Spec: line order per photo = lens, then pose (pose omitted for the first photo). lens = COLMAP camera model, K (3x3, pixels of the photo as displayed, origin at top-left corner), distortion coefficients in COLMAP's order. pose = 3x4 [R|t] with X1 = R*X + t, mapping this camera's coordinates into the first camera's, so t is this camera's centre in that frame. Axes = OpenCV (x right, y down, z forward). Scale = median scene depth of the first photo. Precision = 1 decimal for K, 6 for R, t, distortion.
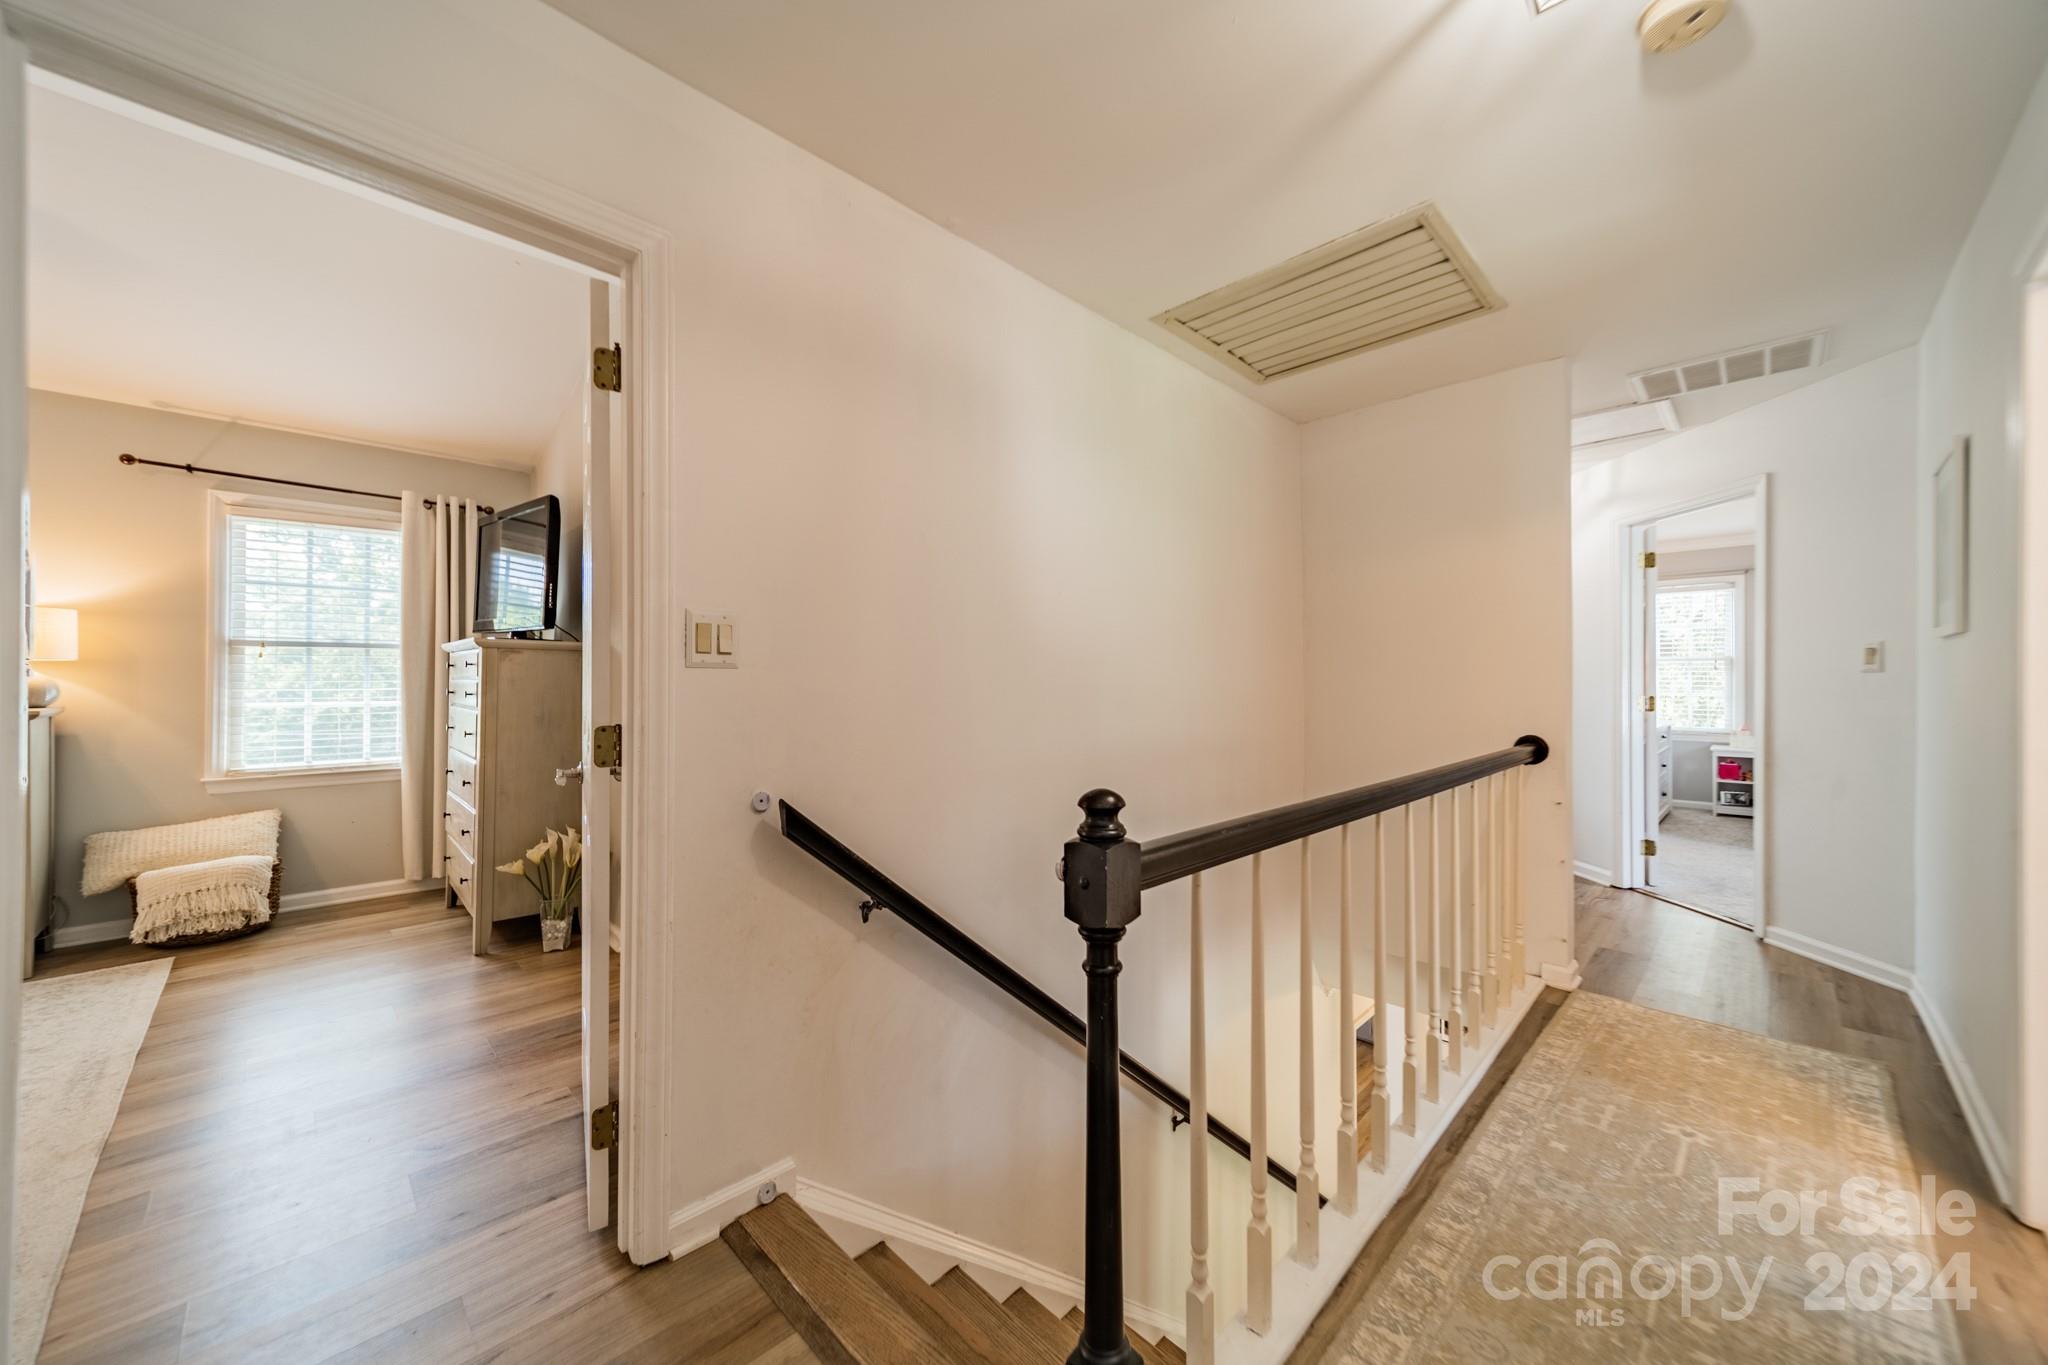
lens RADIAL K [[719.2, 0, 1017.3], [0, 719.2, 684.0], [0, 0, 1]] dist [0.002069, 0.000172]
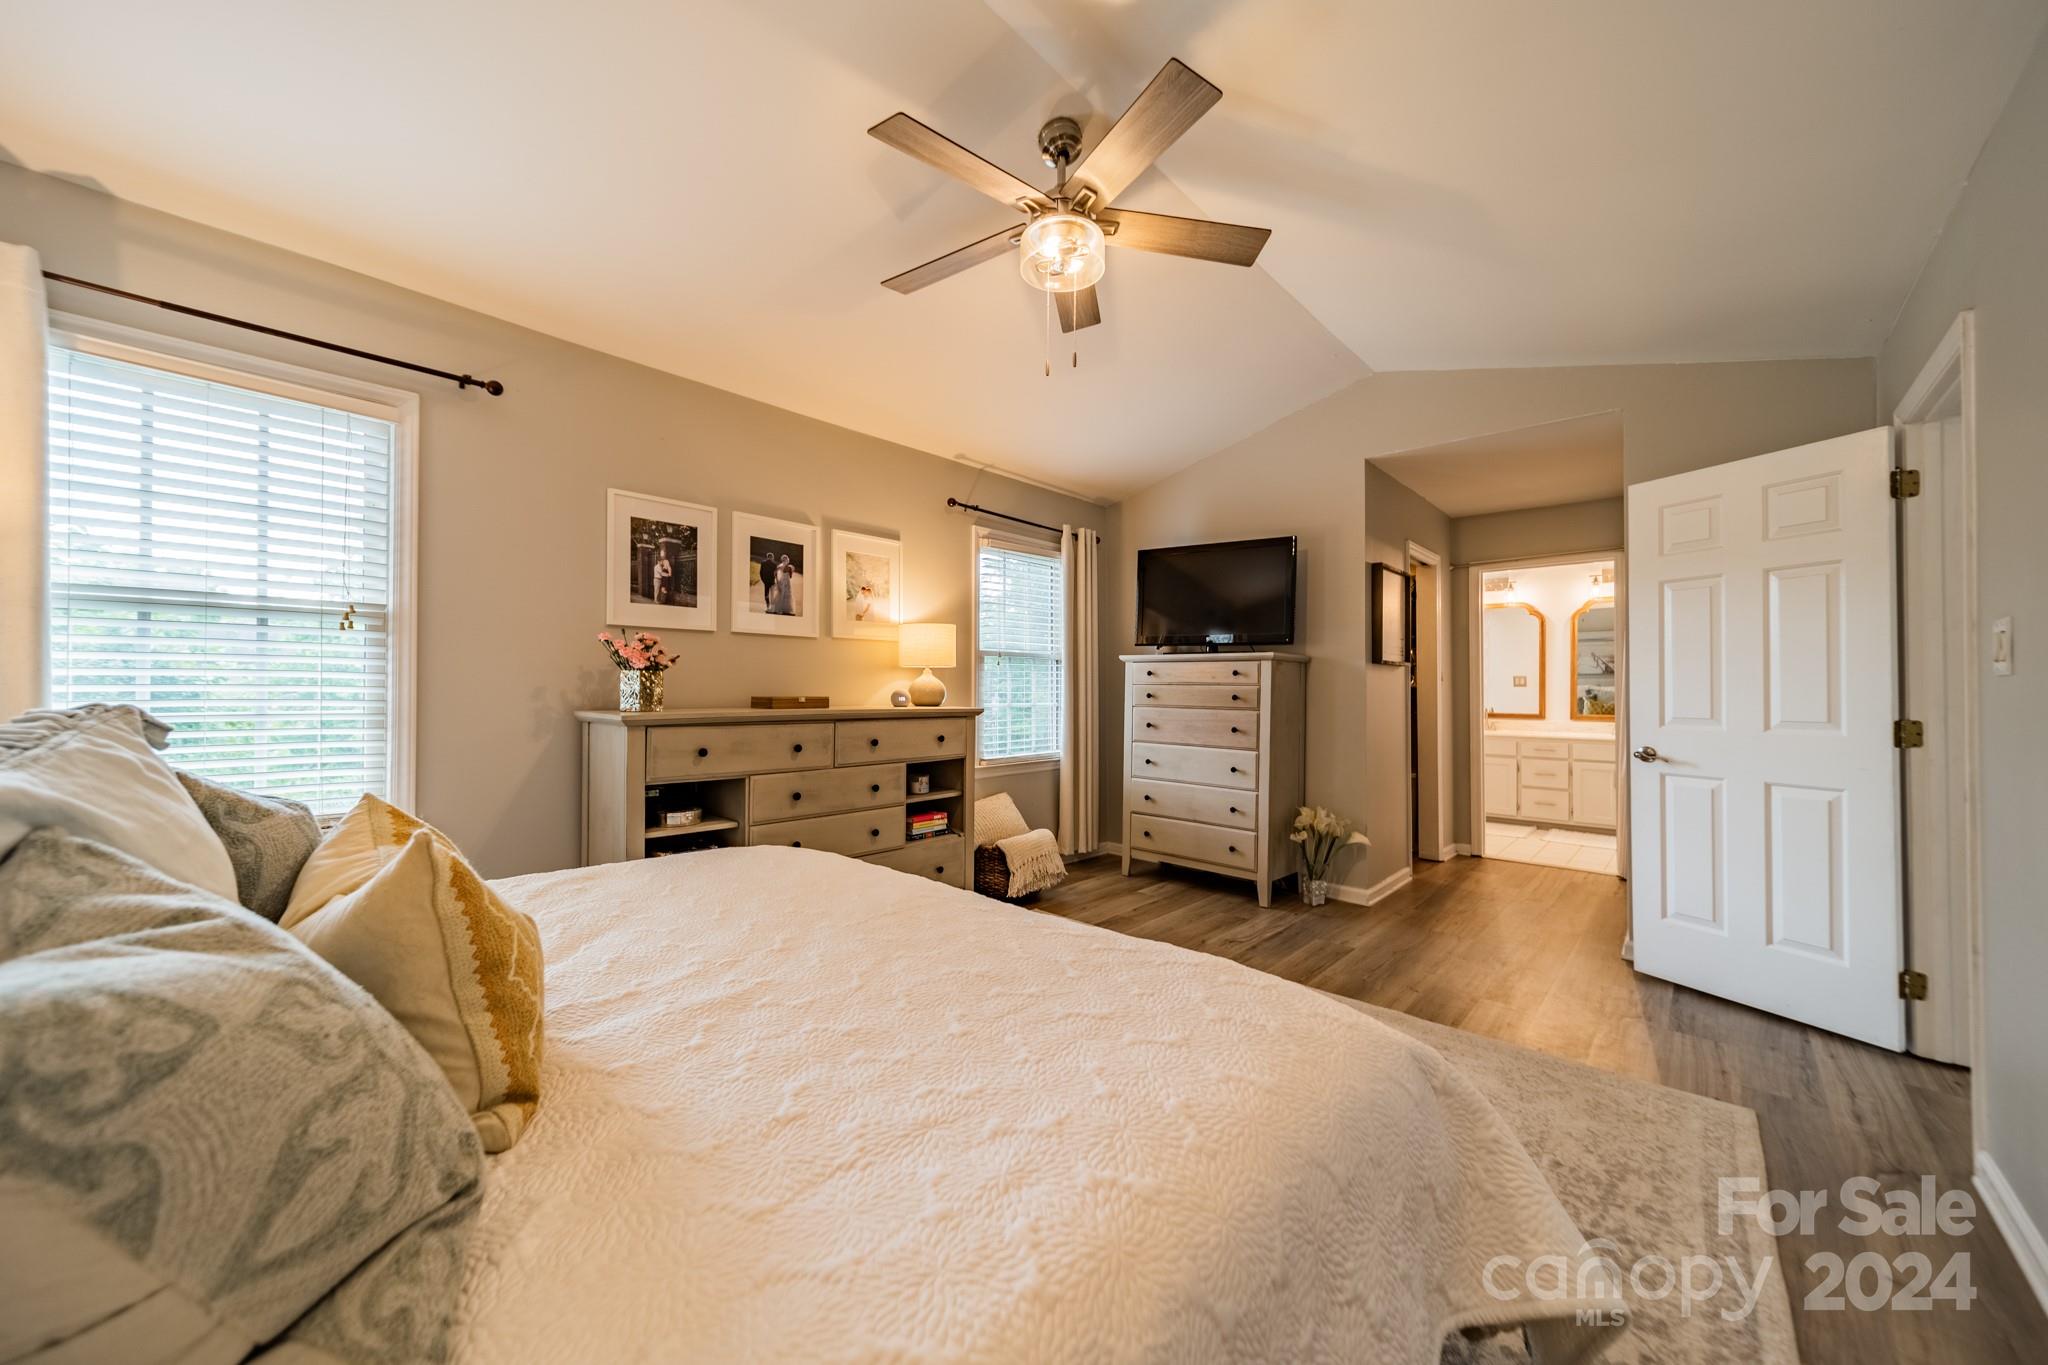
lens RADIAL K [[735.9, 0, 1026.2], [0, 735.9, 680.1], [0, 0, 1]] dist [0.009651, -0.000106]
pose [[0.999140, 0.003202, 0.041345, -1.072634], [-0.002717, 0.999927, -0.011784, 0.002697], [-0.041380, 0.011662, 0.999075, -0.223924]]
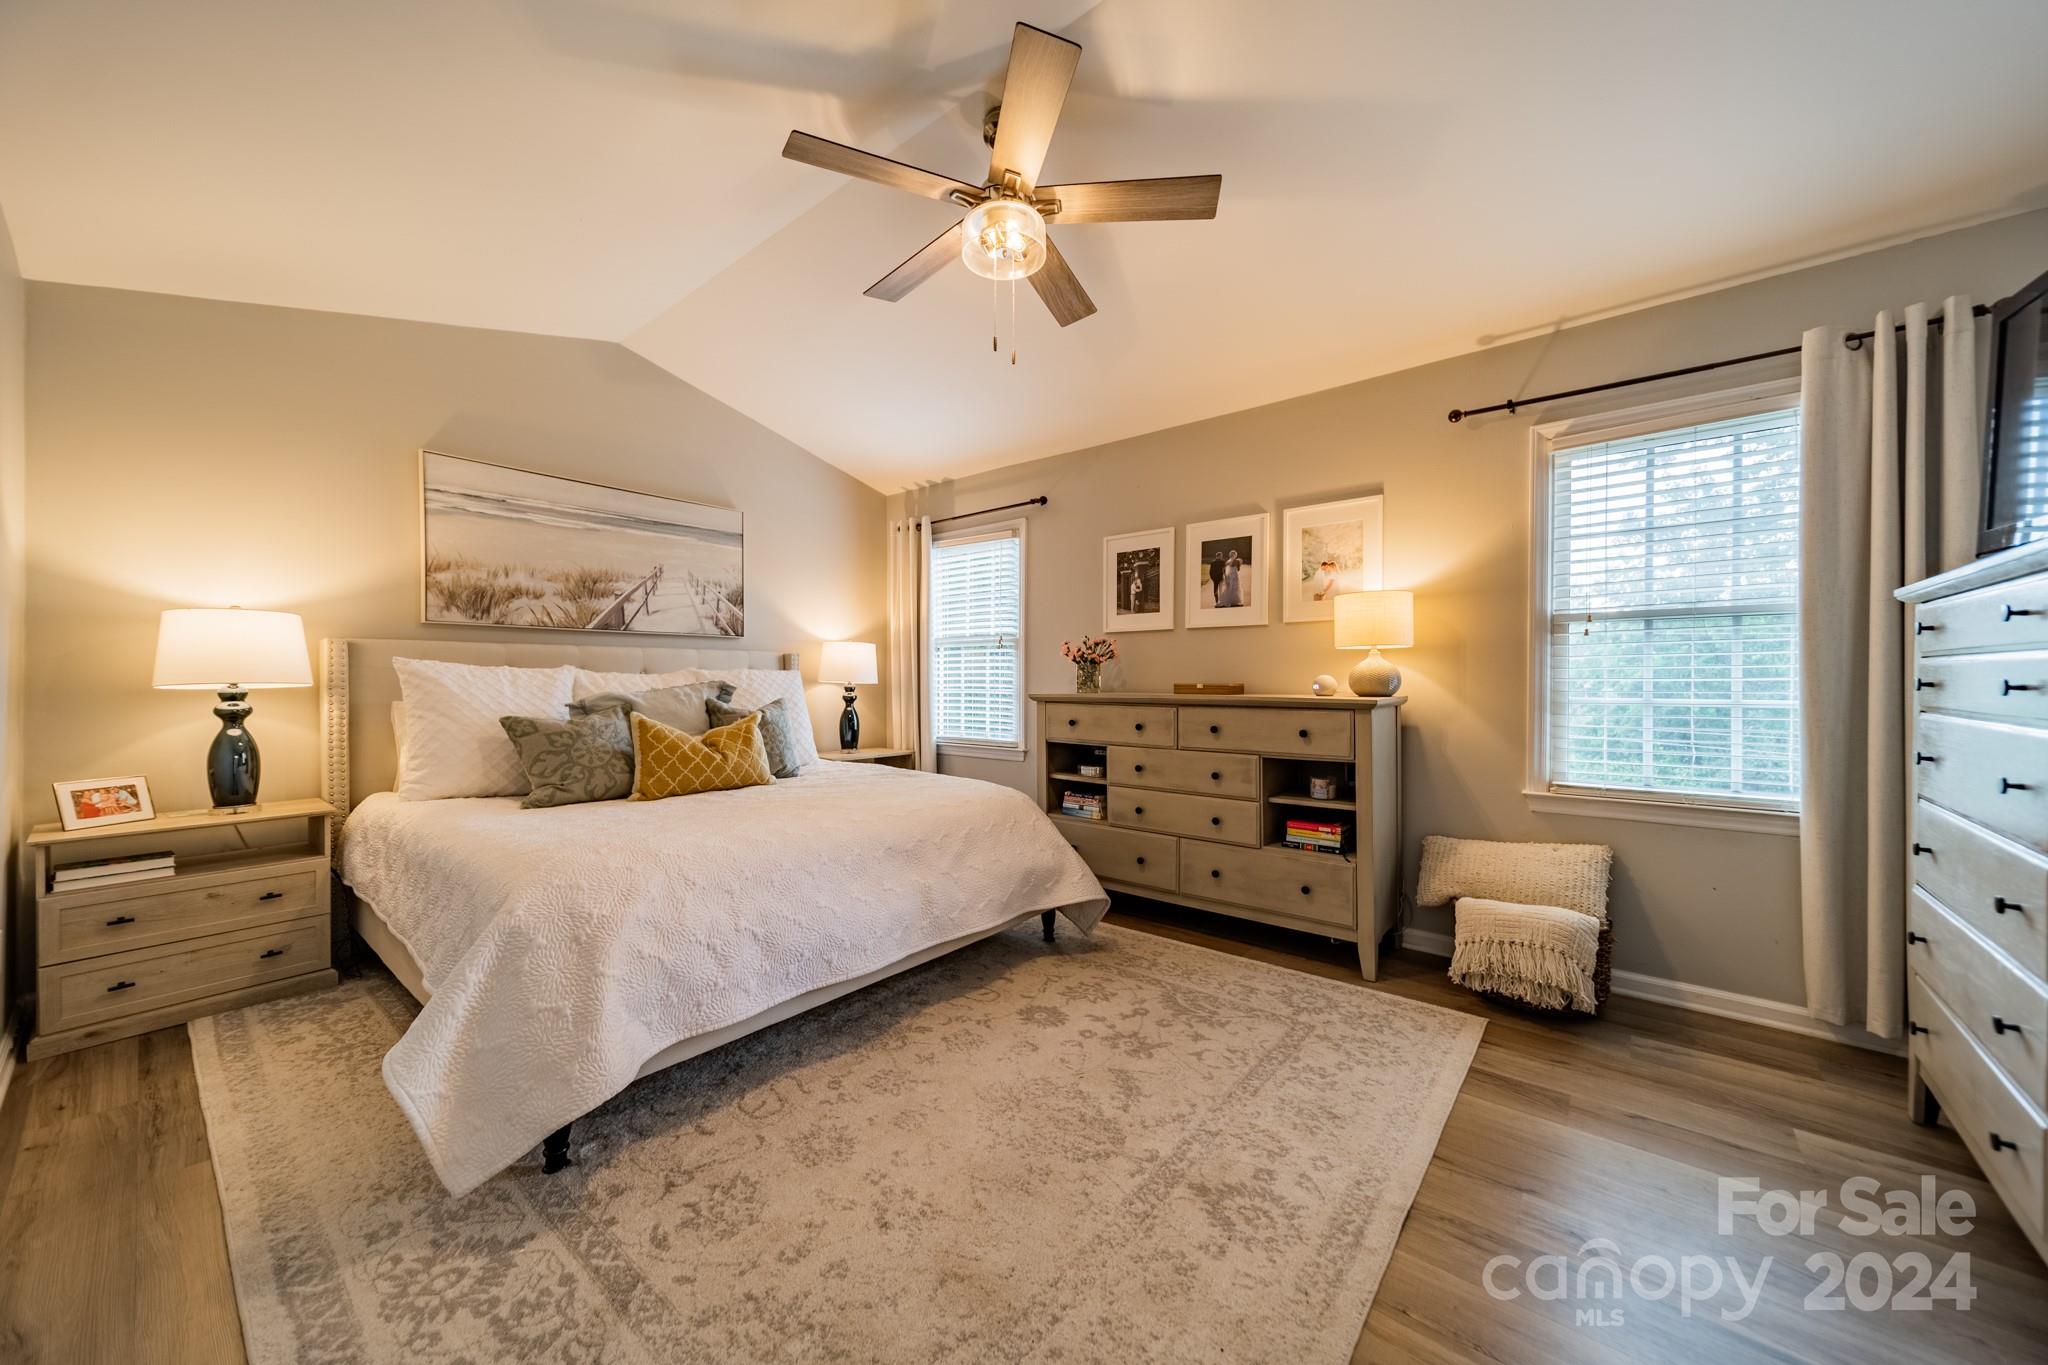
lens RADIAL K [[735.9, 0, 1026.2], [0, 735.9, 680.1], [0, 0, 1]] dist [0.009651, -0.000106]
pose [[0.088387, 0.002573, -0.996083, -0.355943], [0.002675, 0.999992, 0.002821, 0.005140], [0.996083, -0.002914, 0.088380, 0.371745]]
